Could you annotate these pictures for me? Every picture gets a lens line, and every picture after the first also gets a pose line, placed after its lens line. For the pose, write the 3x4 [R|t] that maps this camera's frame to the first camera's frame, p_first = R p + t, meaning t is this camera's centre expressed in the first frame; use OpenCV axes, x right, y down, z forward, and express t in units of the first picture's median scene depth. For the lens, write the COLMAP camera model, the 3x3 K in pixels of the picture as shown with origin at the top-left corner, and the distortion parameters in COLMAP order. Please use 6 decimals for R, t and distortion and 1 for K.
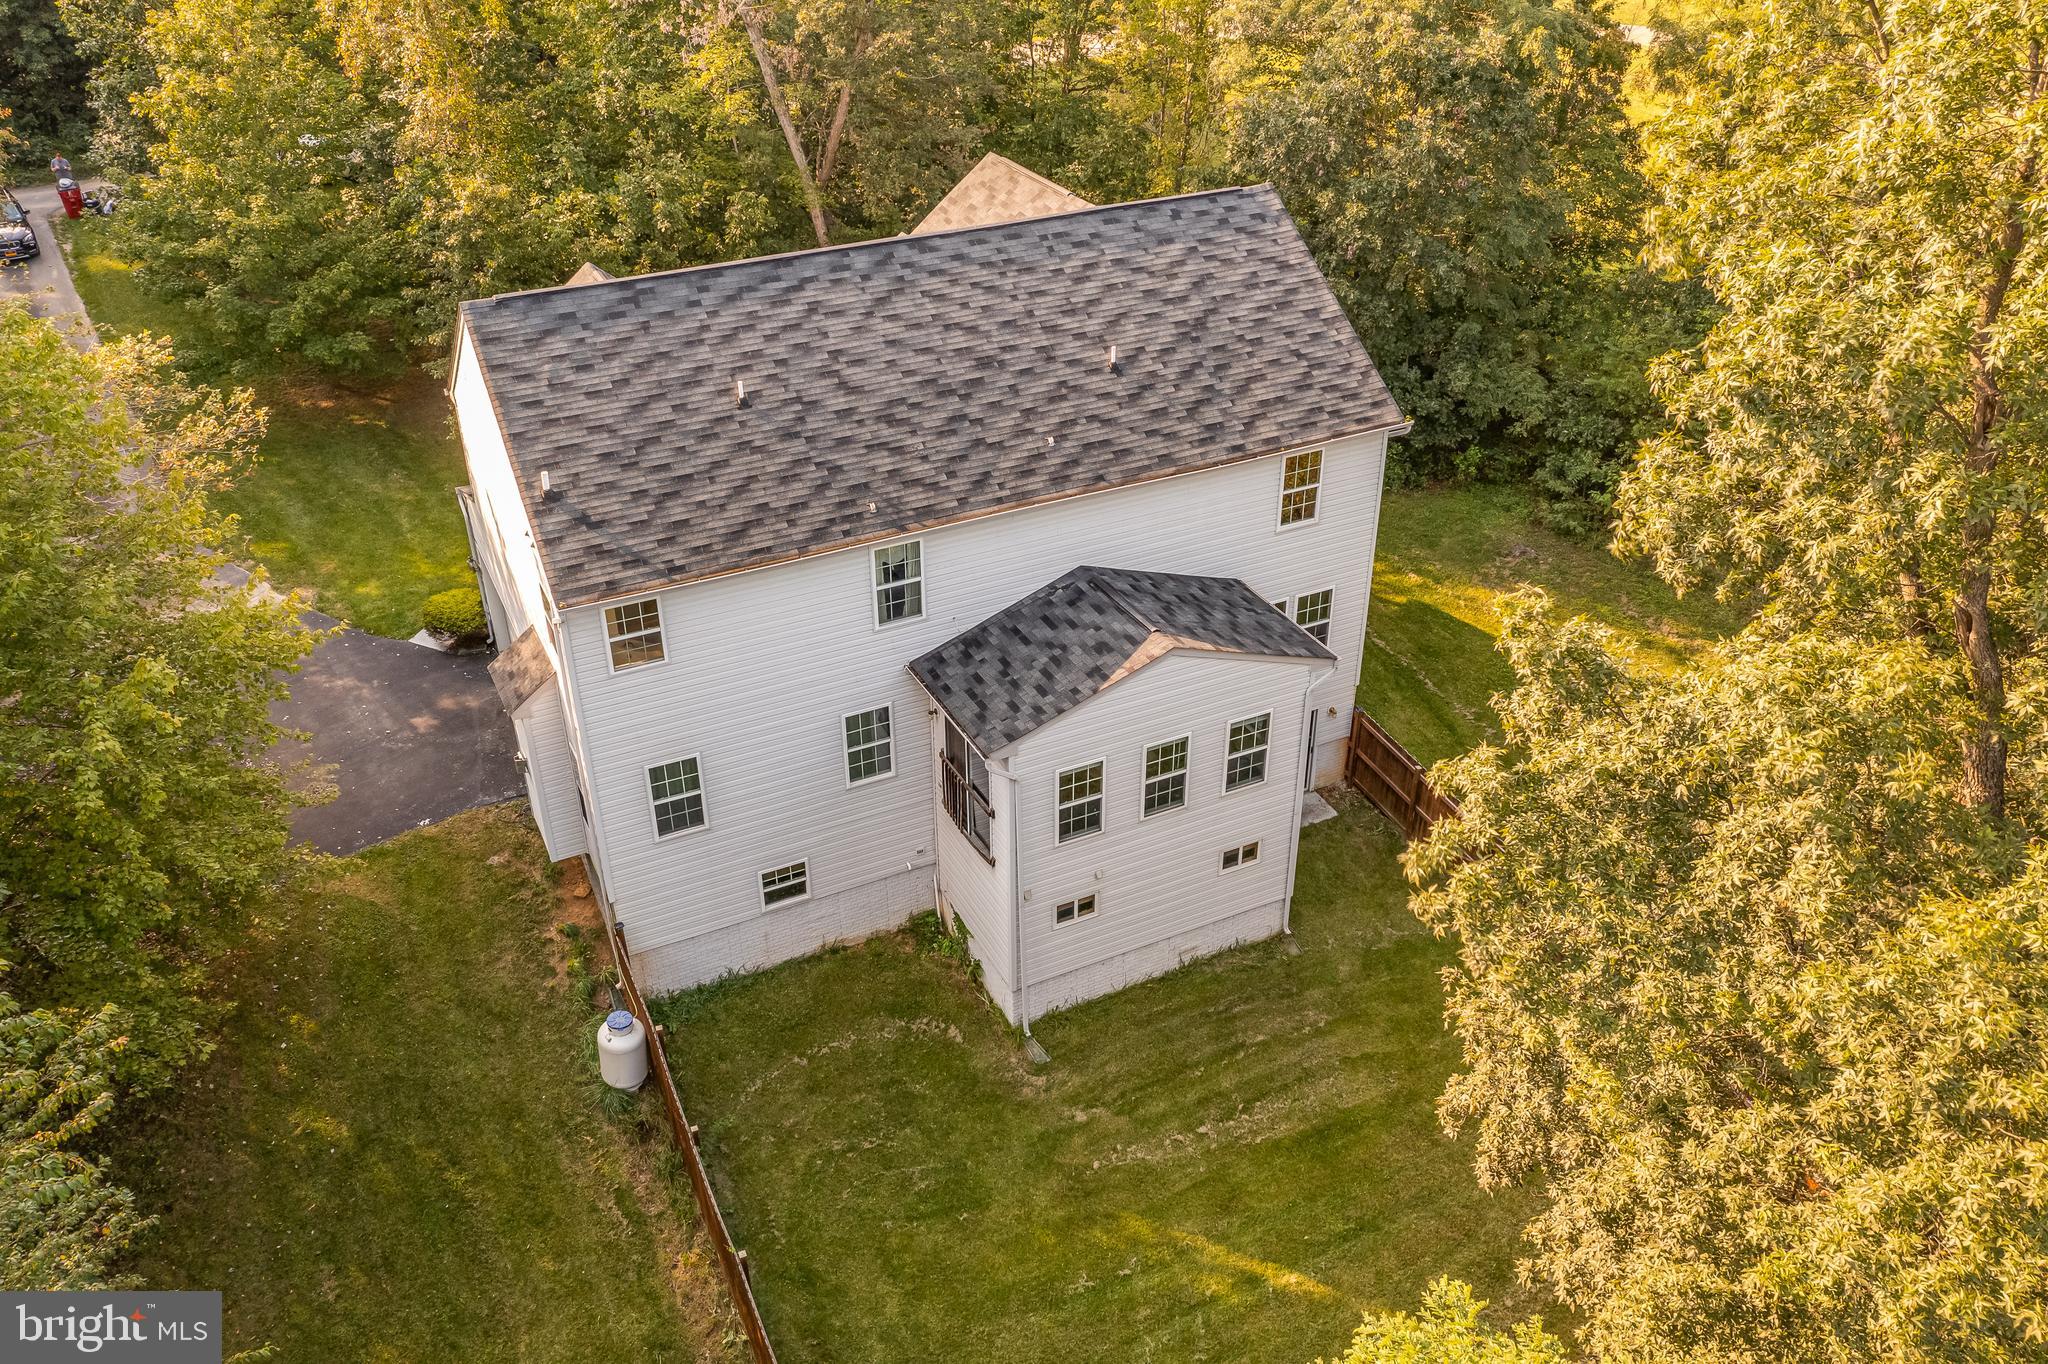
lens RADIAL K [[1703.8, 0, 1004.5], [0, 1703.8, 643.0], [0, 0, 1]] dist [-0.001644, -0.002282]
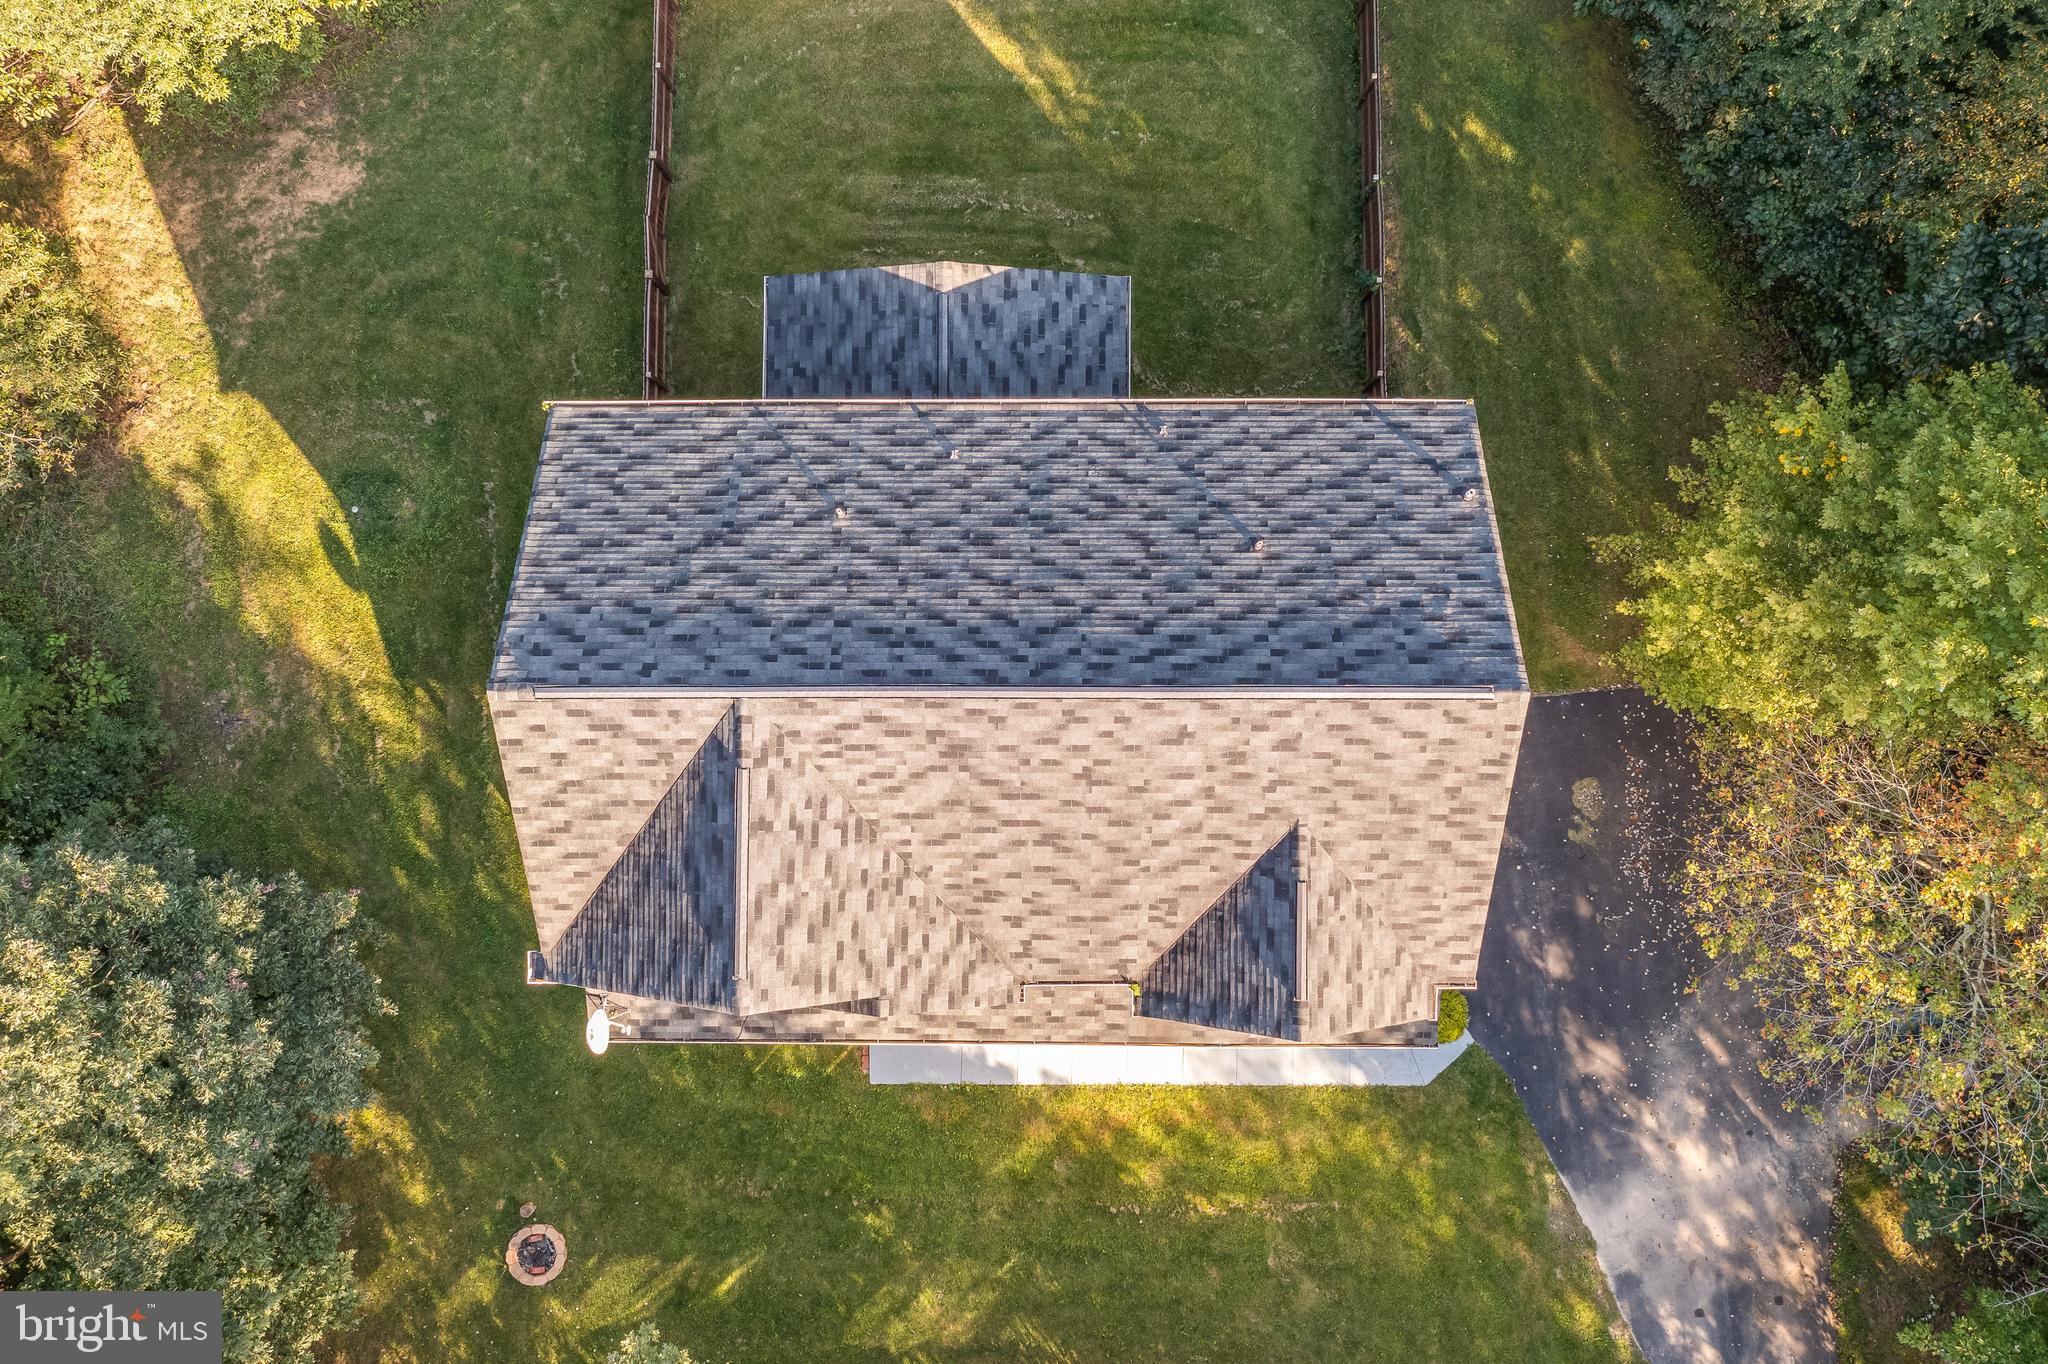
lens RADIAL K [[1616.3, 0, 1024.0], [0, 1616.3, 682.0], [0, 0, 1]] dist [-0.000099, 0.004470]
pose [[-0.896549, -0.442823, 0.010389, -0.076302], [0.235686, -0.457055, 0.857644, -0.966448], [-0.375036, 0.771368, 0.514139, 0.615551]]
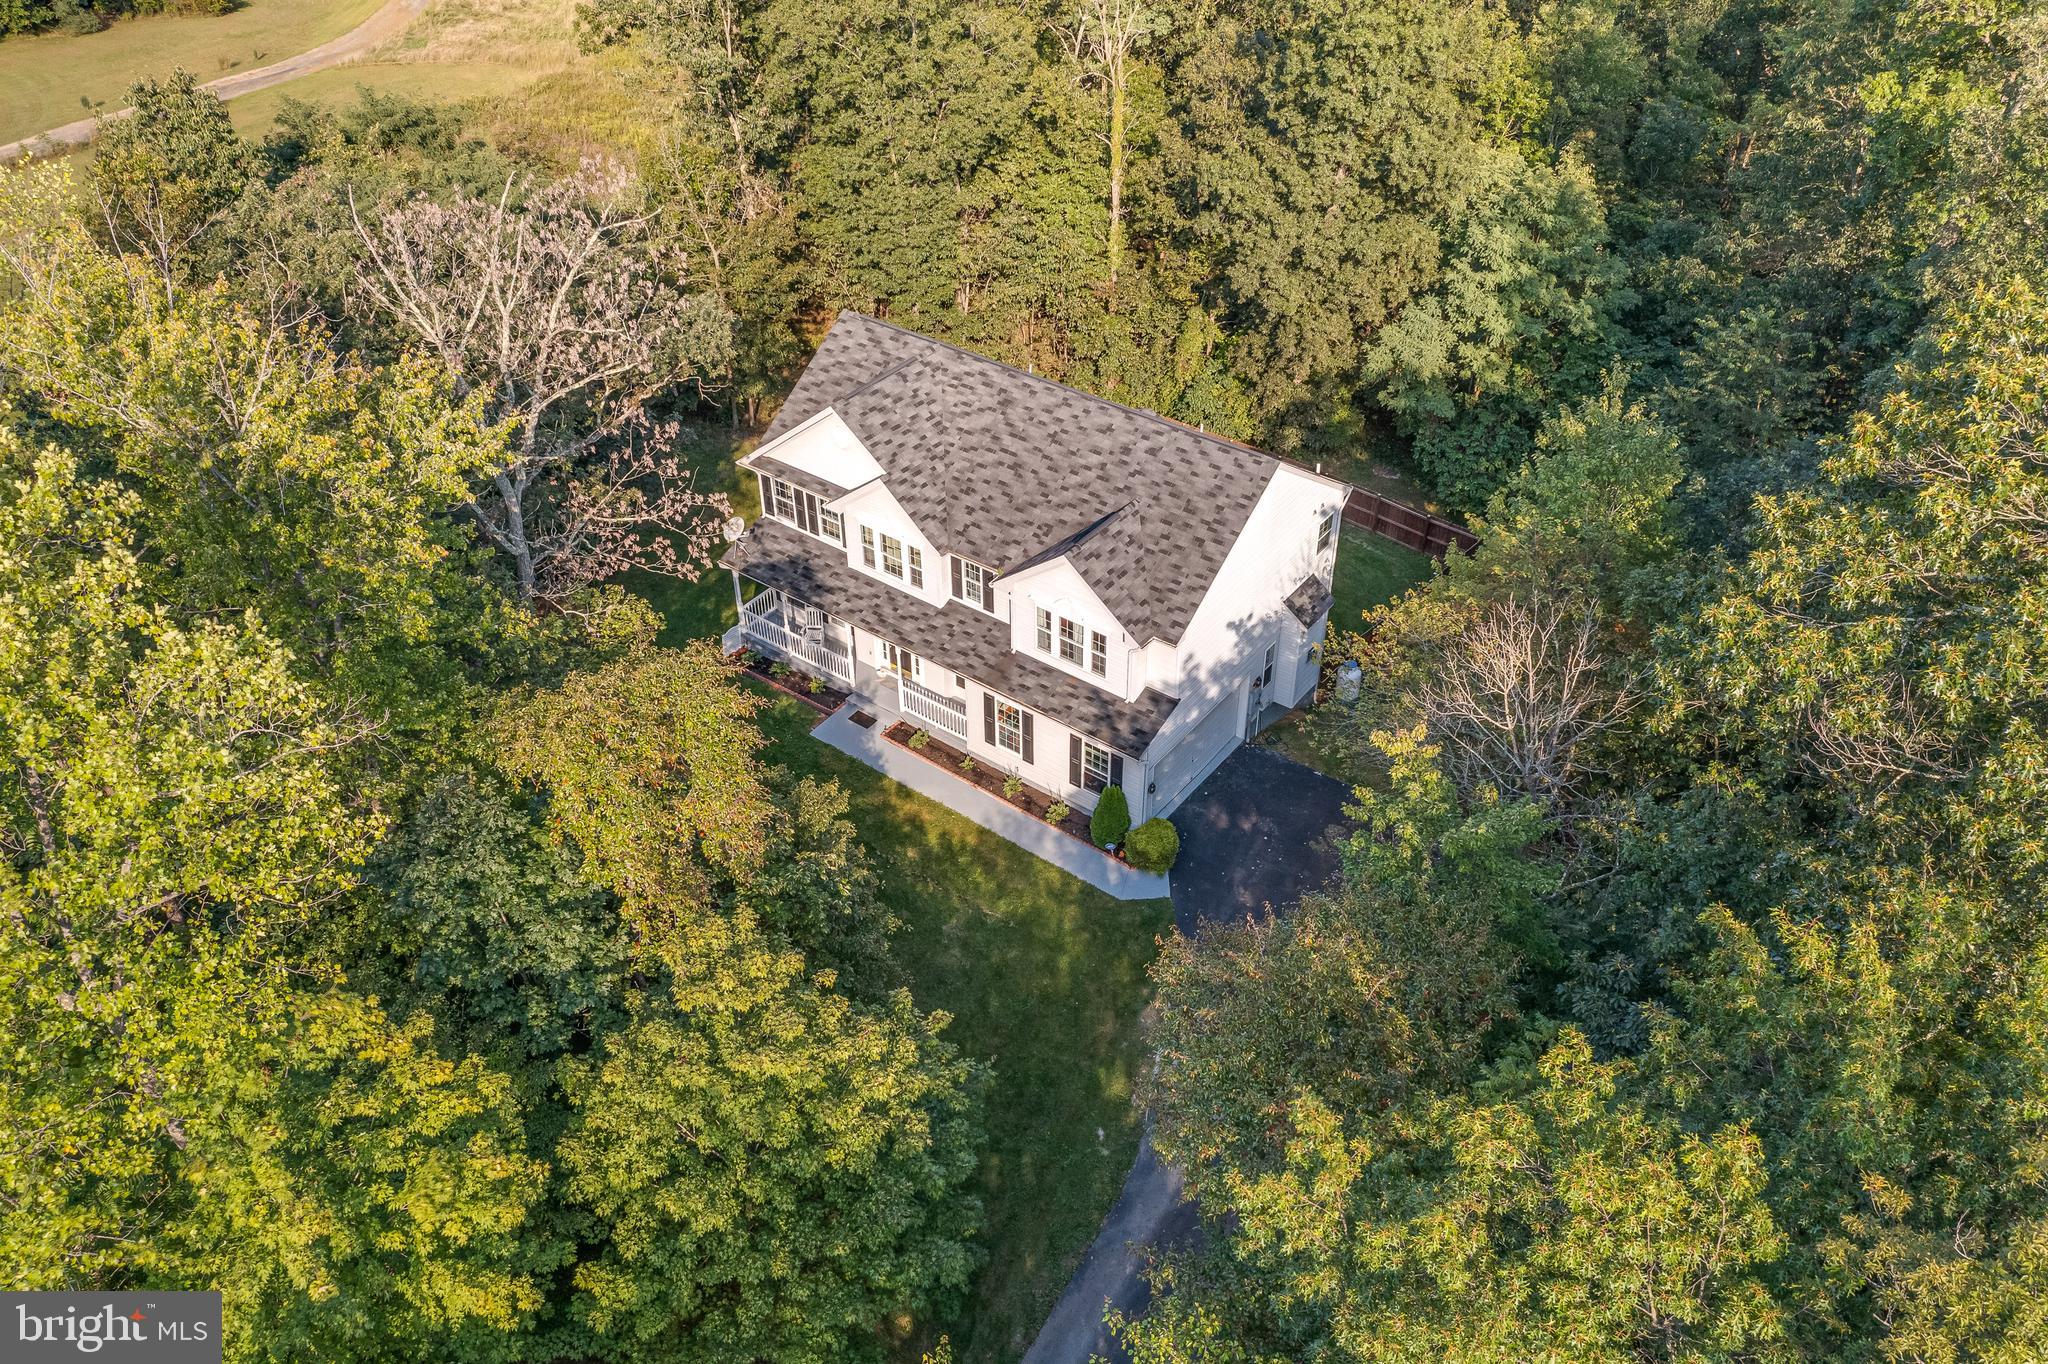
lens RADIAL K [[1616.3, 0, 1024.0], [0, 1616.3, 682.0], [0, 0, 1]] dist [-0.000099, 0.004470]
pose [[-0.454390, -0.562415, 0.690811, -1.367559], [0.460357, 0.515652, 0.722617, -1.287443], [-0.762628, 0.646369, 0.024605, 1.236523]]
